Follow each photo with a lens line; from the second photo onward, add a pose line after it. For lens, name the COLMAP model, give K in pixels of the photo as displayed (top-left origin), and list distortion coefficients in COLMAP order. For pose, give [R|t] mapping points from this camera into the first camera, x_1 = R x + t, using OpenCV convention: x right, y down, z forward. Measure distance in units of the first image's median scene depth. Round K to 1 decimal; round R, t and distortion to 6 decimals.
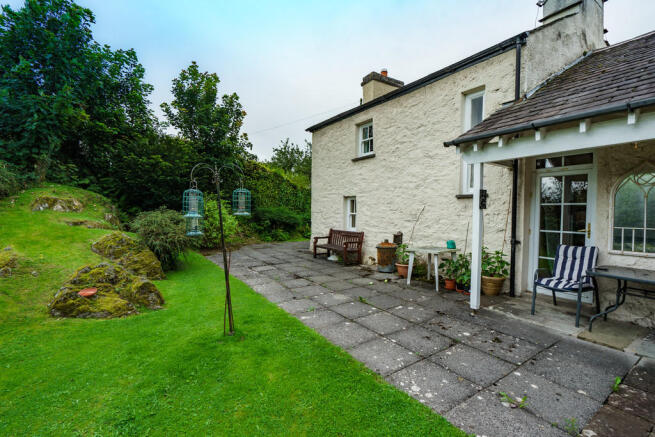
lens RADIAL K [[295.4, 0, 328.4], [0, 295.4, 217.1], [0, 0, 1]] dist [-0.002002, 0.000404]
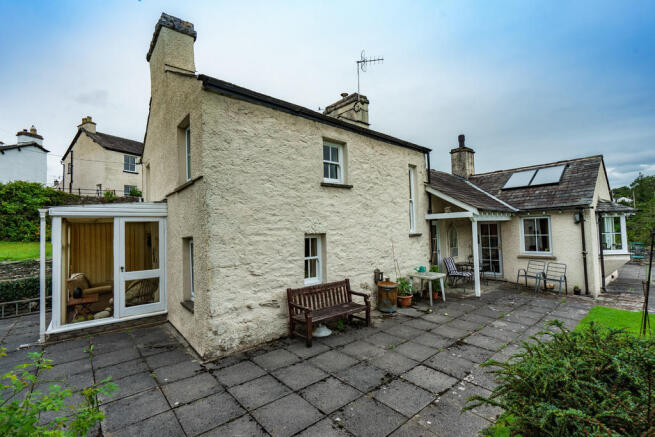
lens RADIAL K [[297.0, 0, 324.9], [0, 297.0, 222.0], [0, 0, 1]] dist [0.001066, 0.000369]
pose [[-0.121067, 0.026293, 0.992296, -1.258049], [0.042761, 0.998859, -0.021250, -0.165651], [-0.991723, 0.039859, -0.122053, 2.148323]]
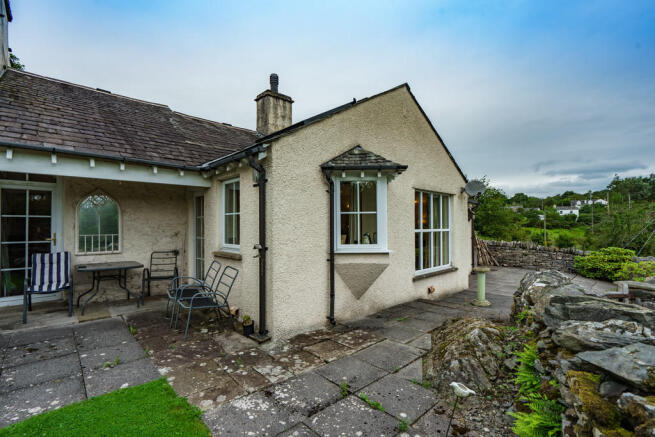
lens RADIAL K [[297.0, 0, 324.9], [0, 297.0, 222.0], [0, 0, 1]] dist [0.001066, 0.000369]
pose [[-0.164681, -0.007132, 0.986321, -0.473645], [0.012073, 0.999884, 0.009246, -0.021269], [-0.986273, 0.013431, -0.164576, 0.119311]]
